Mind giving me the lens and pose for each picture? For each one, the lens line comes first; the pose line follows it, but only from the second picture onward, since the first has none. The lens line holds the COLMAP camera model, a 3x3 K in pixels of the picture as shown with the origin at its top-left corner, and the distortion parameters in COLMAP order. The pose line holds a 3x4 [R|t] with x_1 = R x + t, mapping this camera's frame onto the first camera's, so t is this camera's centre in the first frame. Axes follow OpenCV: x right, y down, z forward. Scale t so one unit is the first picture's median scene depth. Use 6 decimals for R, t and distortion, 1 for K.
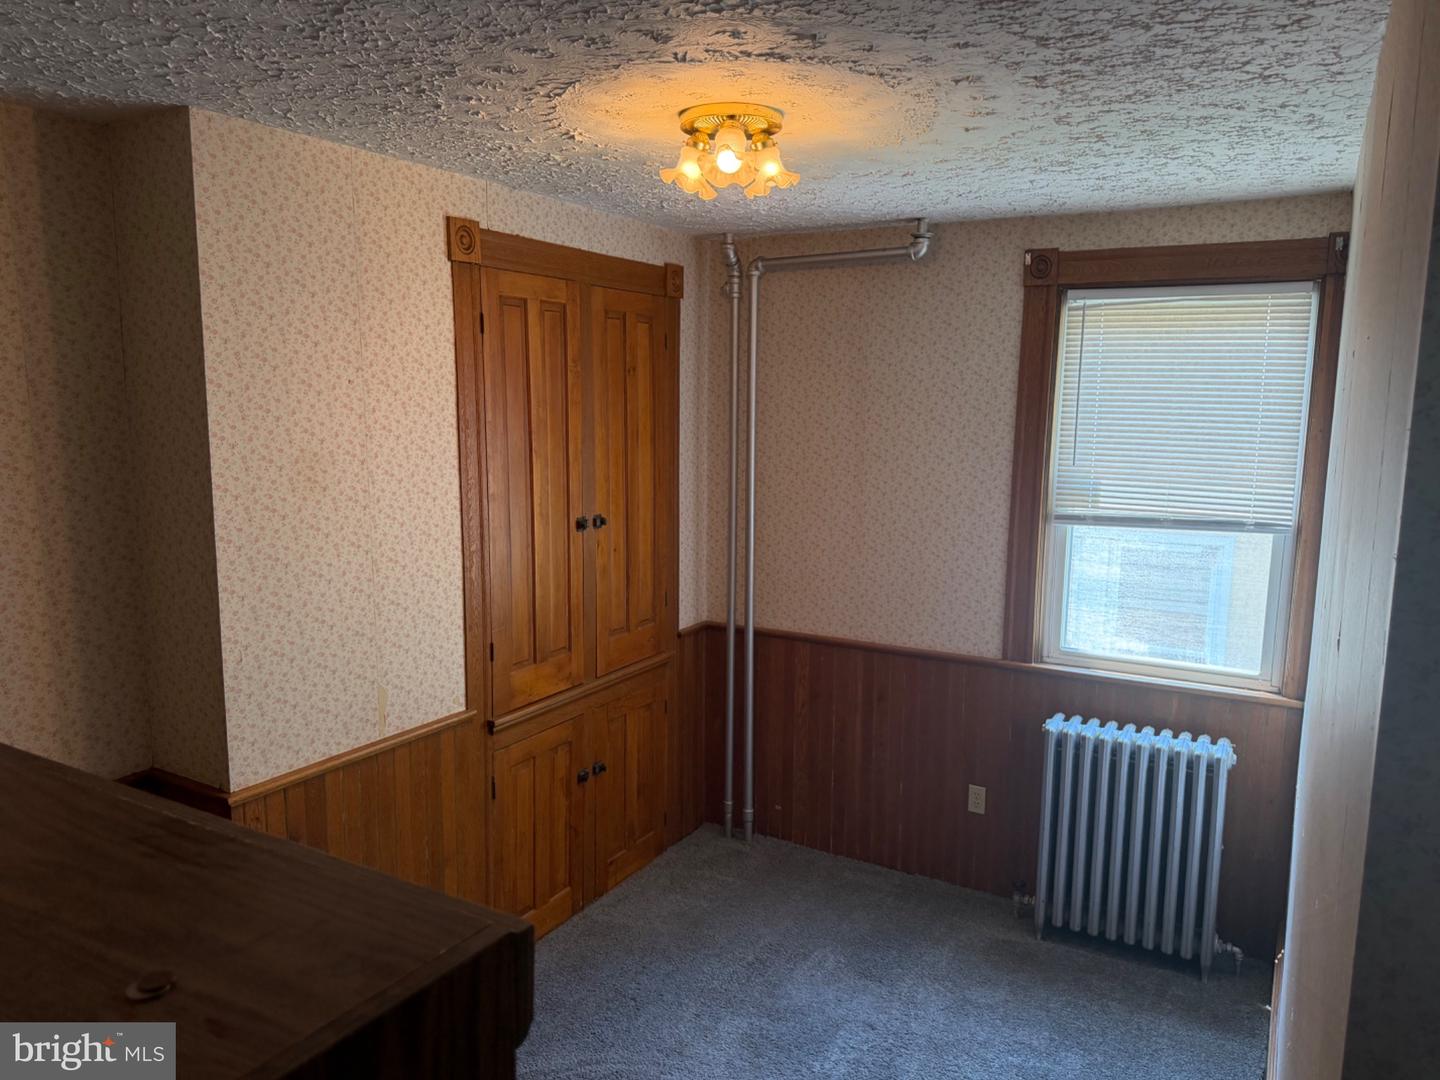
lens RADIAL K [[1025.6, 0, 725.4], [0, 1025.6, 541.3], [0, 0, 1]] dist [0.002472, -0.001470]
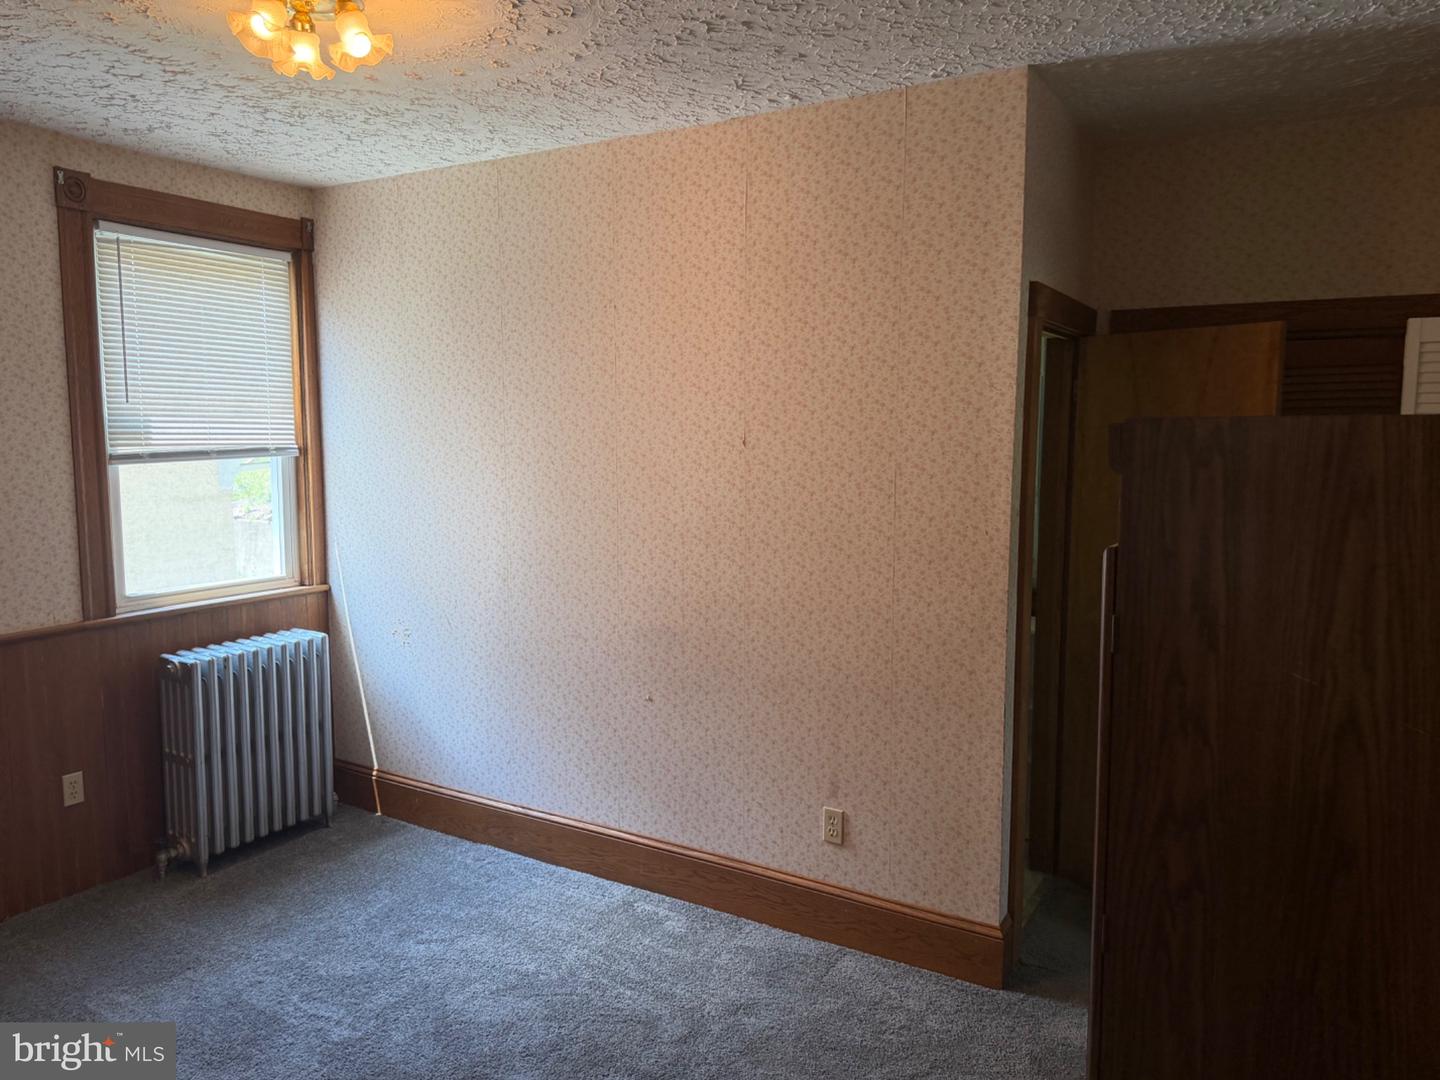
lens RADIAL K [[1025.6, 0, 723.7], [0, 1025.6, 537.5], [0, 0, 1]] dist [0.002472, -0.001470]
pose [[0.018536, -0.116791, 0.992984, -0.650293], [0.144289, 0.983070, 0.112932, 0.024276], [-0.989362, 0.141183, 0.035074, 0.429562]]
